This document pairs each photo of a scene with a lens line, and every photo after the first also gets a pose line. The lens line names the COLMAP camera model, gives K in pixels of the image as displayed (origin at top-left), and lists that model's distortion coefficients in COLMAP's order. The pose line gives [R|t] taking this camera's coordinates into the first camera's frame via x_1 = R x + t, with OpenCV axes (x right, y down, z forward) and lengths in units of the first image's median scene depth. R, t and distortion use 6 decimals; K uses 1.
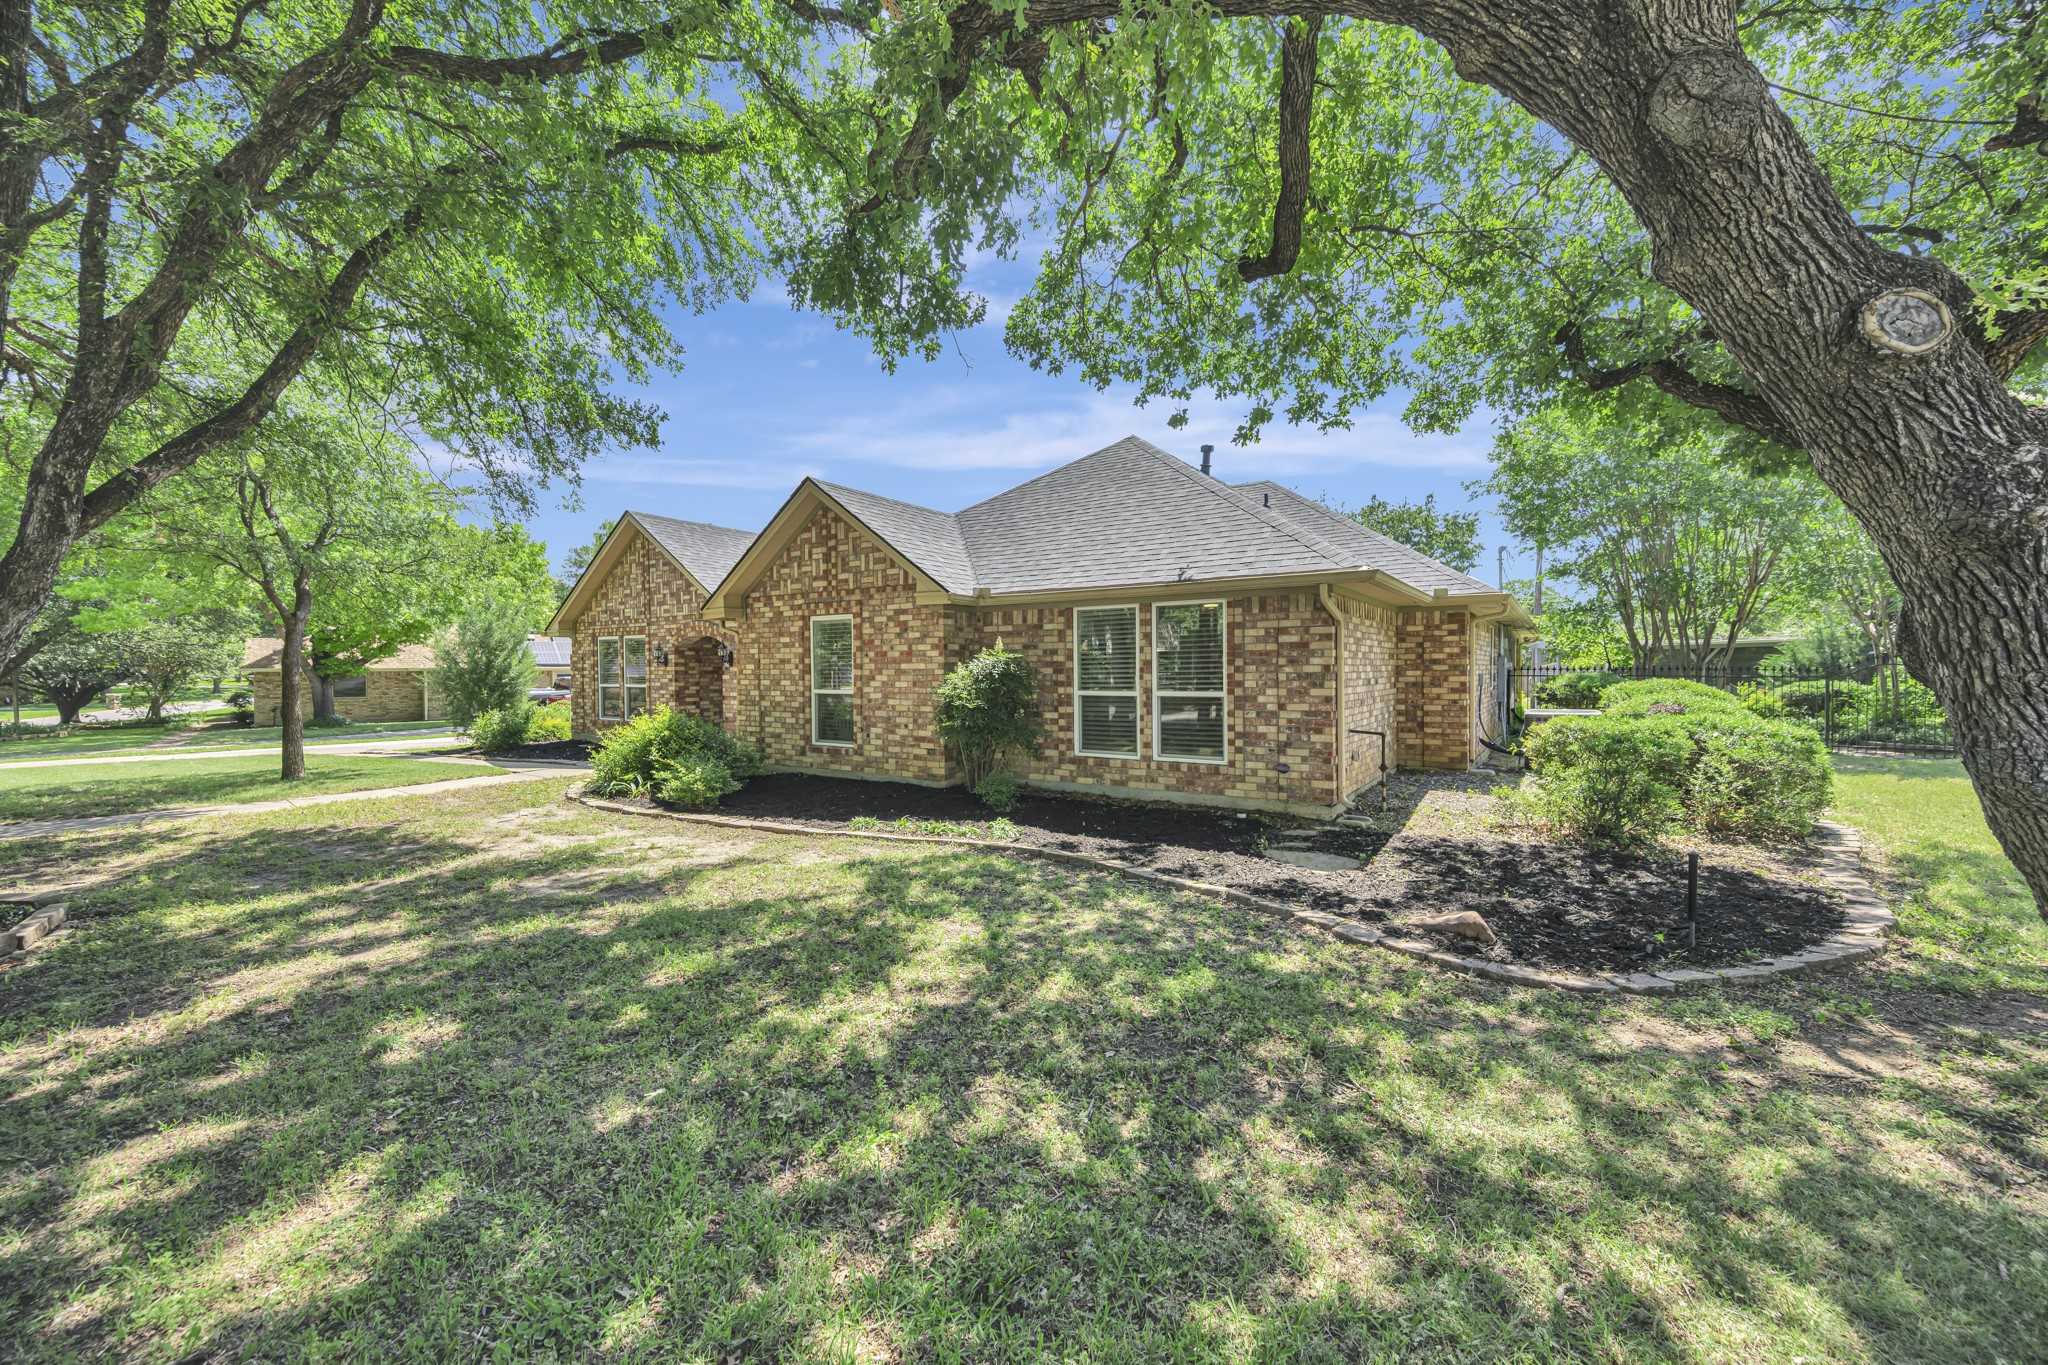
lens RADIAL K [[814.4, 0, 1024.0], [0, 814.4, 682.5], [0, 0, 1]] dist [-0.003041, -0.000373]
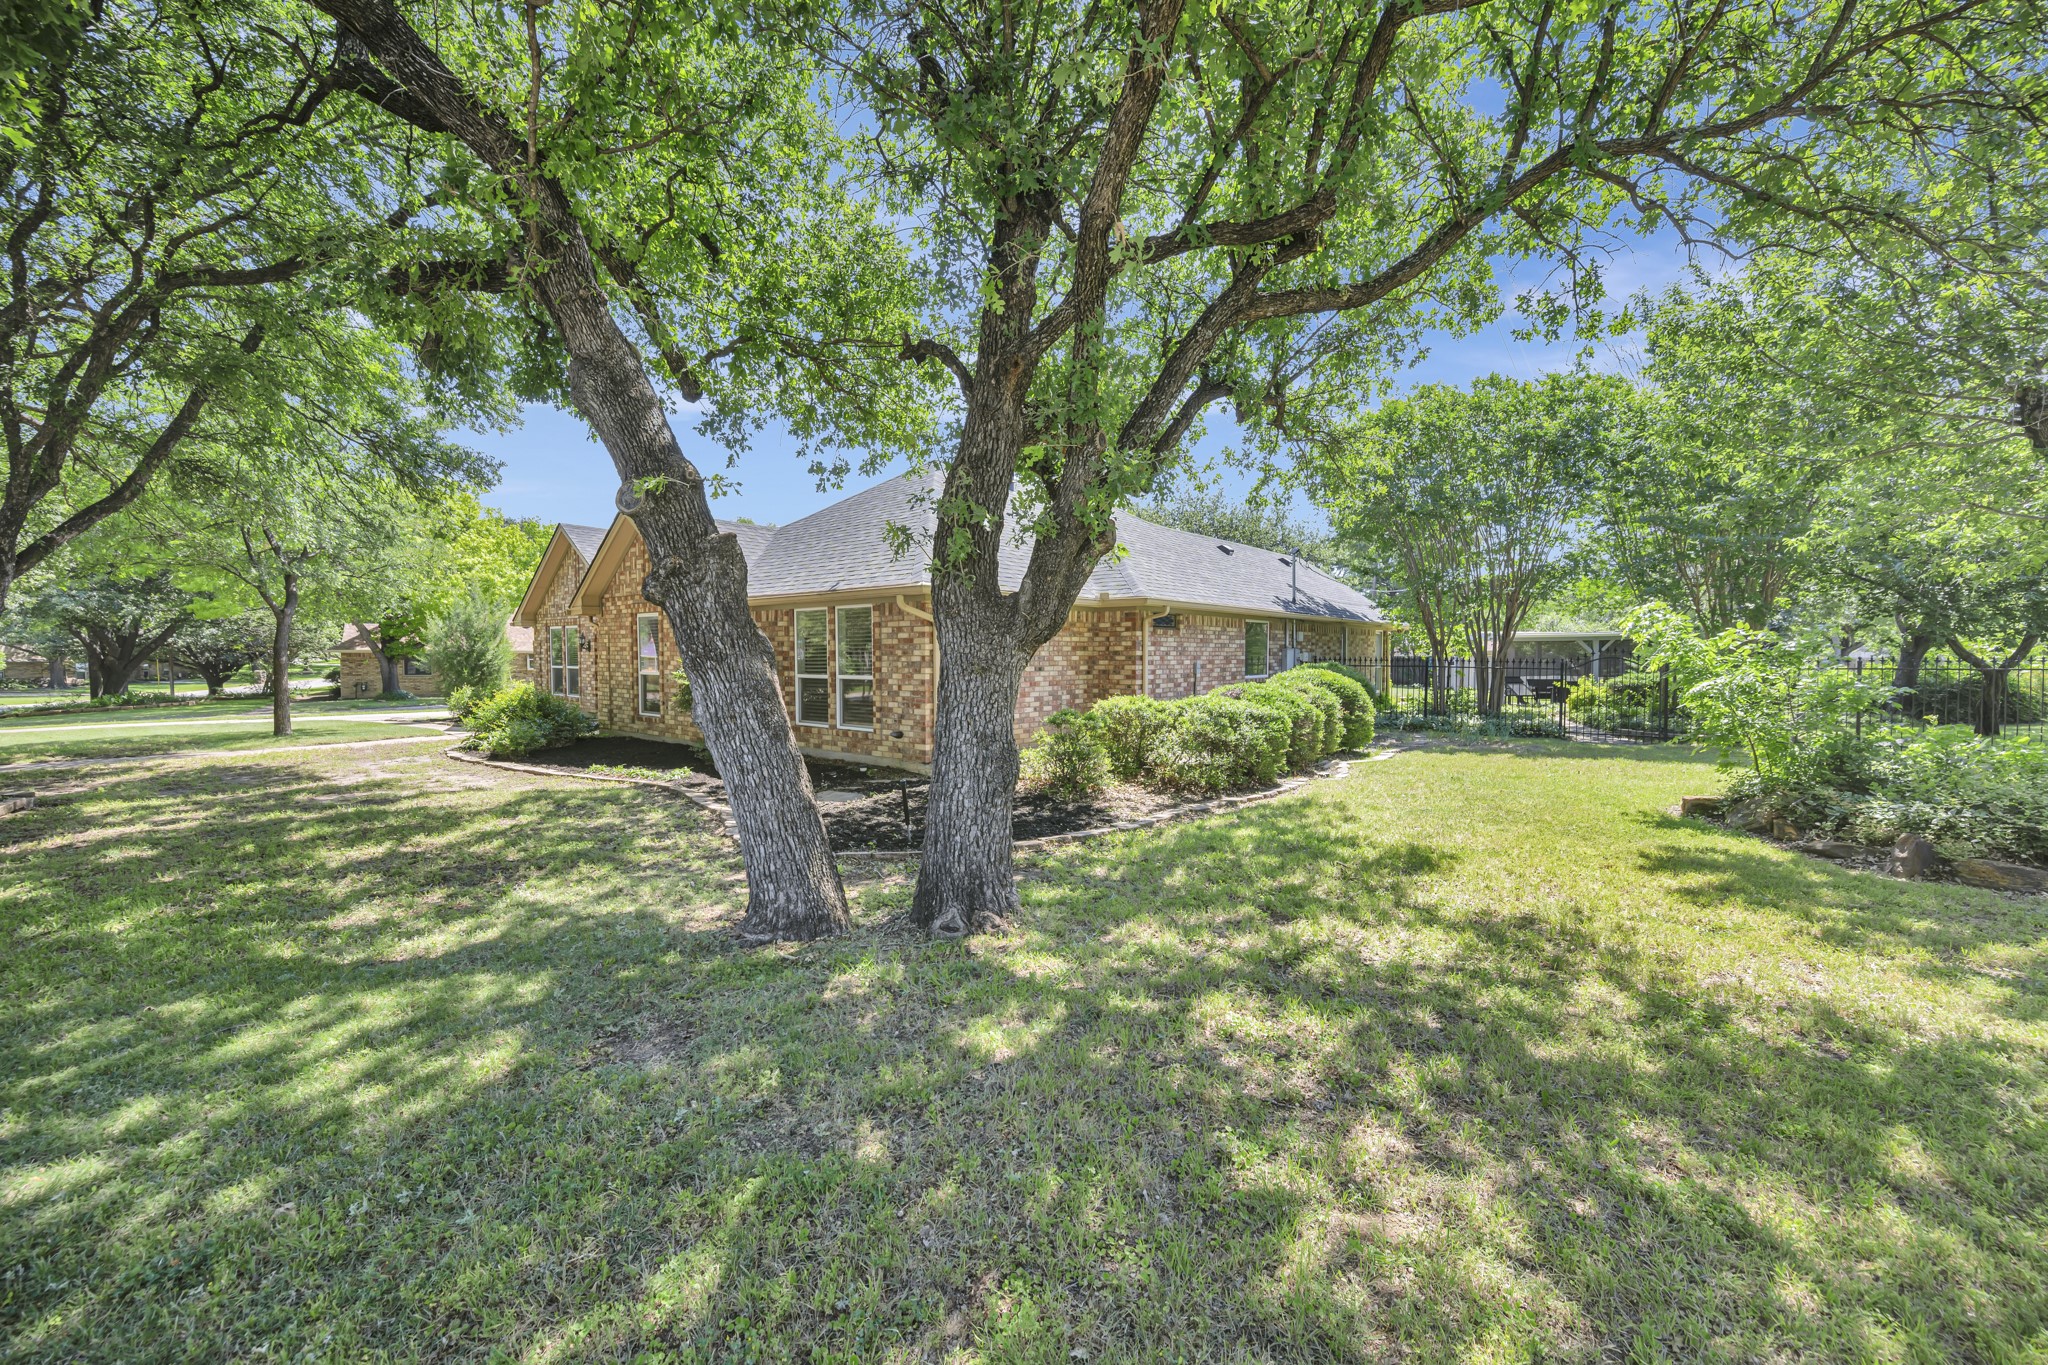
lens RADIAL K [[814.4, 0, 1024.0], [0, 814.4, 682.5], [0, 0, 1]] dist [-0.003041, -0.000373]
pose [[0.994387, 0.010991, -0.105236, 0.553456], [-0.009100, 0.999789, 0.018428, -0.003492], [0.105416, -0.017367, 0.994276, -0.233580]]
